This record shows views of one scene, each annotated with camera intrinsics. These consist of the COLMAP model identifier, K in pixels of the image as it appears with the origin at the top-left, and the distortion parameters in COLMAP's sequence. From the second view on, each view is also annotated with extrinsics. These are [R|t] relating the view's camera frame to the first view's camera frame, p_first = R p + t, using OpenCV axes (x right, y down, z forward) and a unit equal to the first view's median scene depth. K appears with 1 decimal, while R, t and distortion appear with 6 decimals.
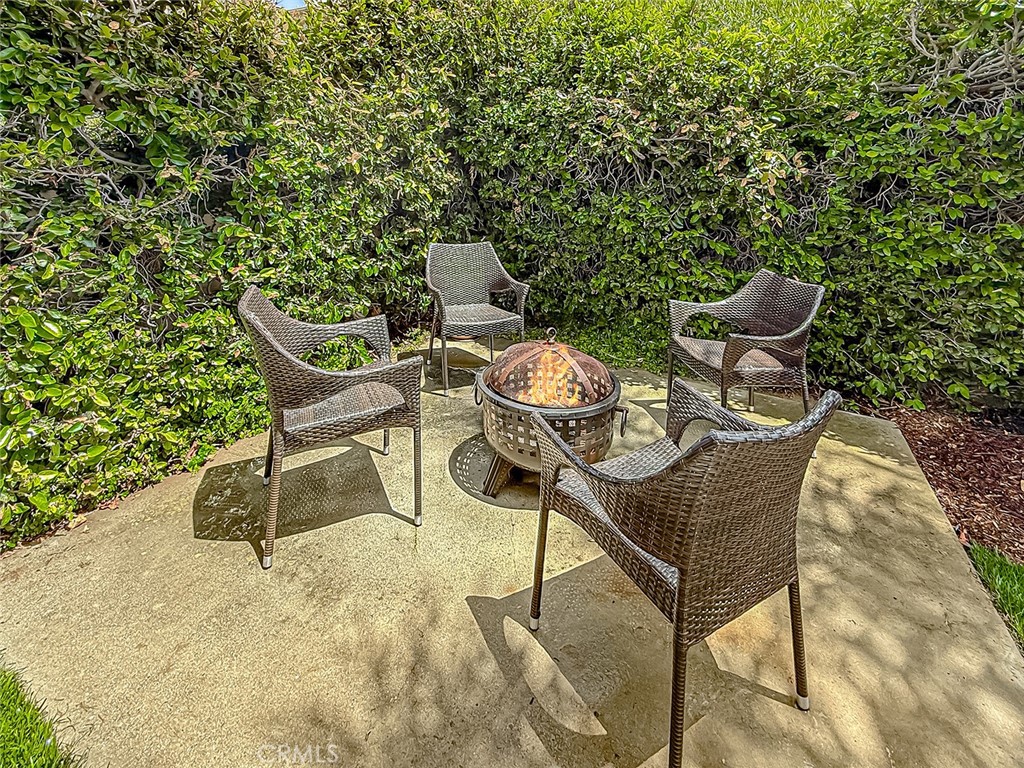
lens RADIAL K [[408.4, 0, 511.1], [0, 408.4, 389.1], [0, 0, 1]] dist [0.007385, -0.000397]
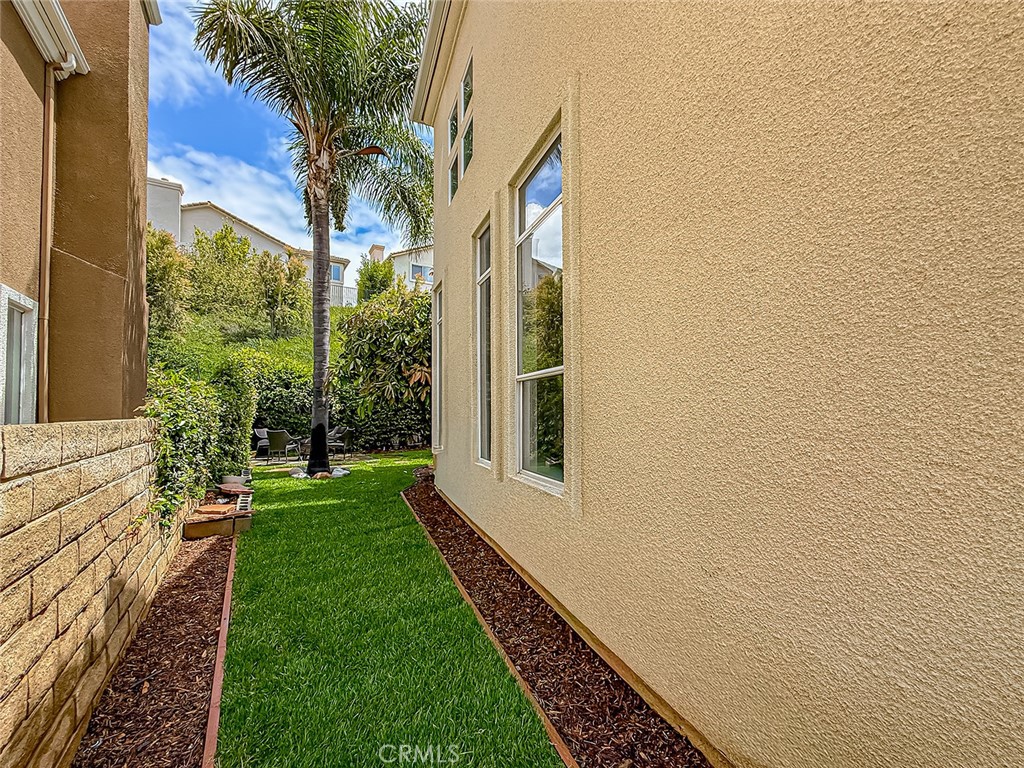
lens RADIAL K [[408.4, 0, 511.2], [0, 408.4, 387.7], [0, 0, 1]] dist [0.007385, -0.000397]
pose [[0.886904, 0.038831, 0.460319, 0.197806], [0.229550, 0.827684, -0.512099, 1.384628], [-0.400884, 0.559849, 0.725163, -2.151114]]
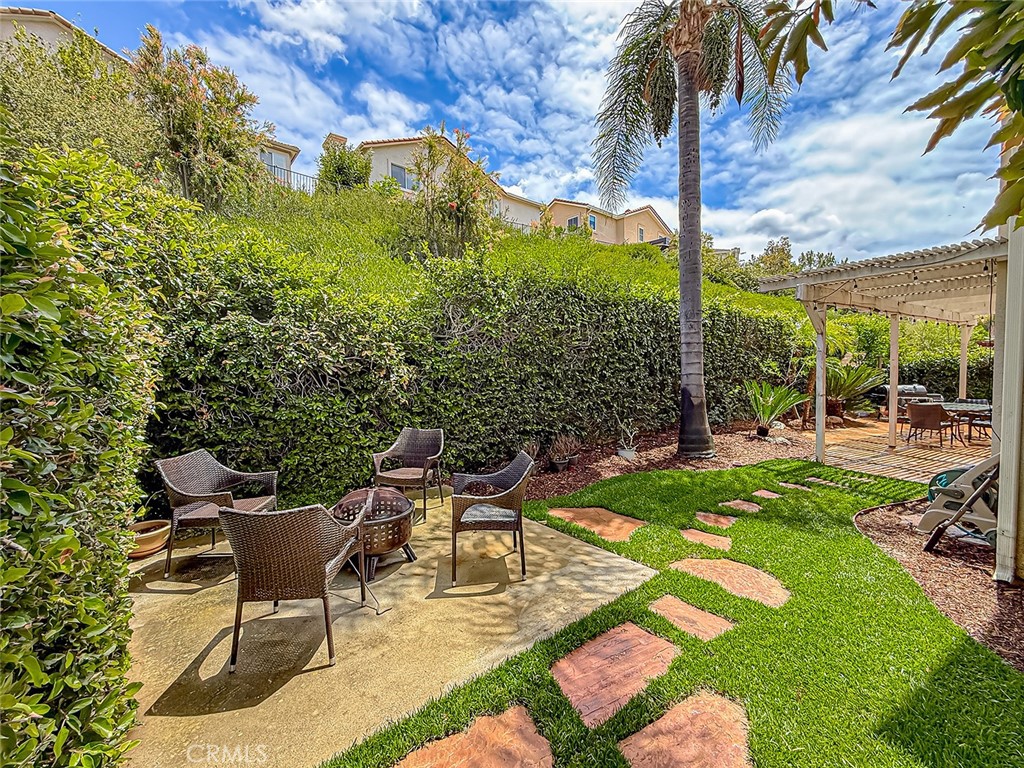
lens RADIAL K [[408.4, 0, 518.2], [0, 408.4, 378.7], [0, 0, 1]] dist [0.007385, -0.000397]
pose [[0.799328, 0.005771, 0.600868, 0.027236], [0.285937, 0.875832, -0.388791, 0.164579], [-0.528503, 0.482582, 0.698427, -0.253879]]
